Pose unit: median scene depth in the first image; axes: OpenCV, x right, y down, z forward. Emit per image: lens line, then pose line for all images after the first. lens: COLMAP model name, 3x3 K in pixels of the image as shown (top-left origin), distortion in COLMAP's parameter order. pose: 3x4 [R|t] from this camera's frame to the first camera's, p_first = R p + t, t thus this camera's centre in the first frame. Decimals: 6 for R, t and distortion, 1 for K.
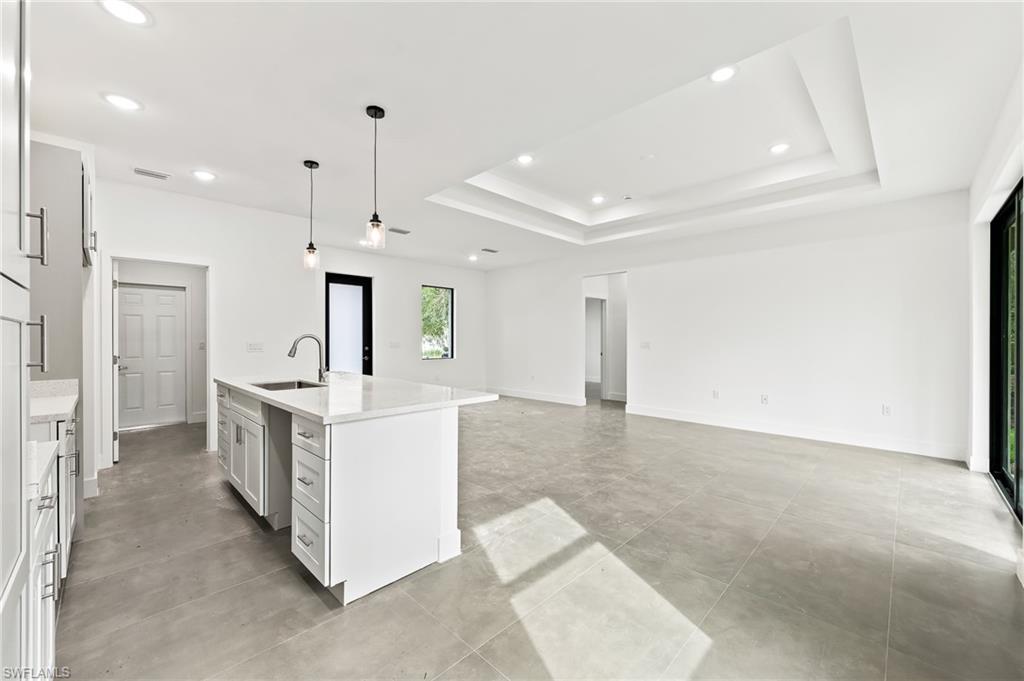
lens RADIAL K [[402.9, 0, 516.0], [0, 402.9, 341.4], [0, 0, 1]] dist [-0.000018, 0.000117]
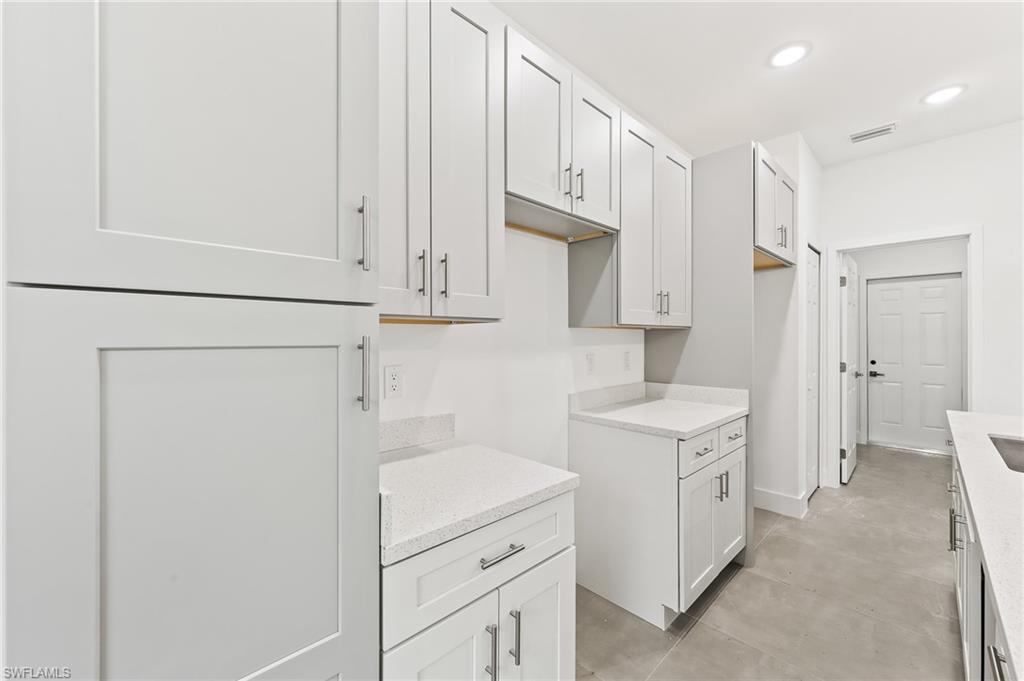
lens RADIAL K [[405.3, 0, 514.1], [0, 405.3, 338.6], [0, 0, 1]] dist [-0.001791, 0.000296]
pose [[-0.022553, 0.002716, -0.999742, -0.100540], [-0.006492, 0.999975, 0.002863, -0.015554], [0.999725, 0.006555, -0.022534, 0.316611]]
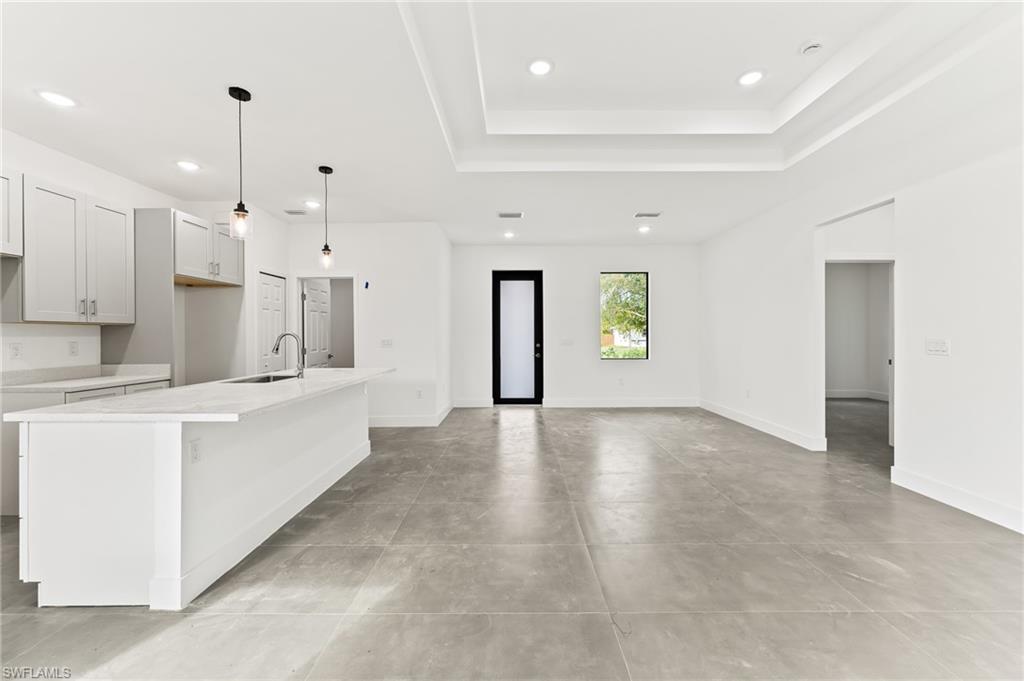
lens RADIAL K [[405.3, 0, 514.1], [0, 405.3, 338.6], [0, 0, 1]] dist [-0.001791, 0.000296]
pose [[0.697830, 0.003314, -0.716256, 0.542429], [-0.000675, 0.999992, 0.003969, -0.004437], [0.716263, -0.002286, 0.697826, 0.563049]]
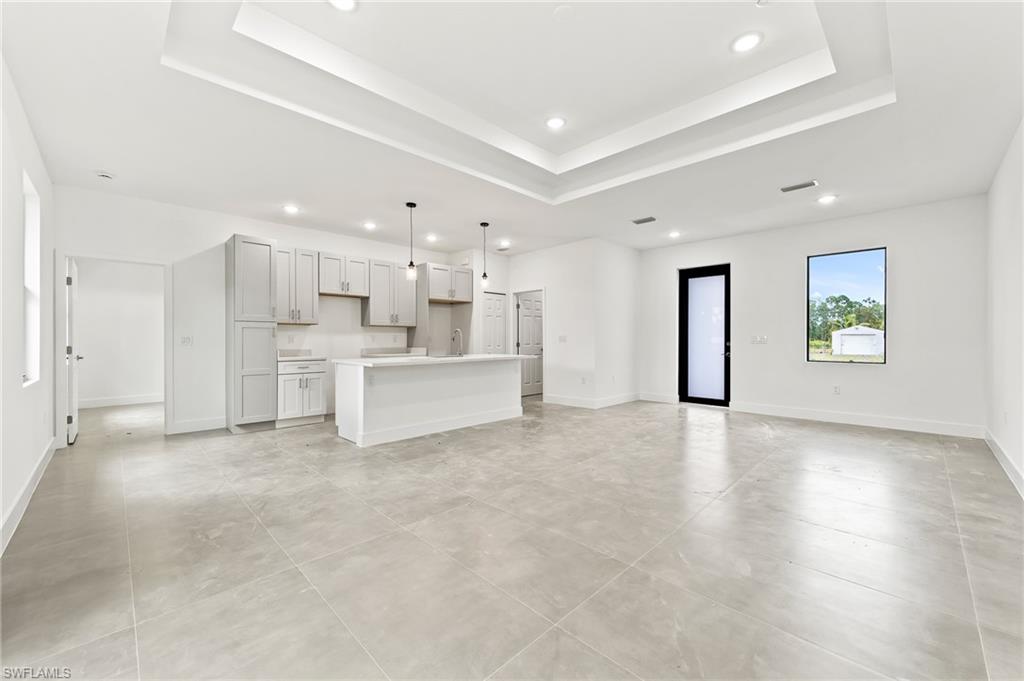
lens RADIAL K [[402.9, 0, 516.0], [0, 402.9, 341.4], [0, 0, 1]] dist [-0.000018, 0.000117]
pose [[-0.008591, 0.003815, -0.999956, 1.026527], [-0.005932, 0.999975, 0.003866, 0.022877], [0.999946, 0.005965, -0.008568, 1.048433]]
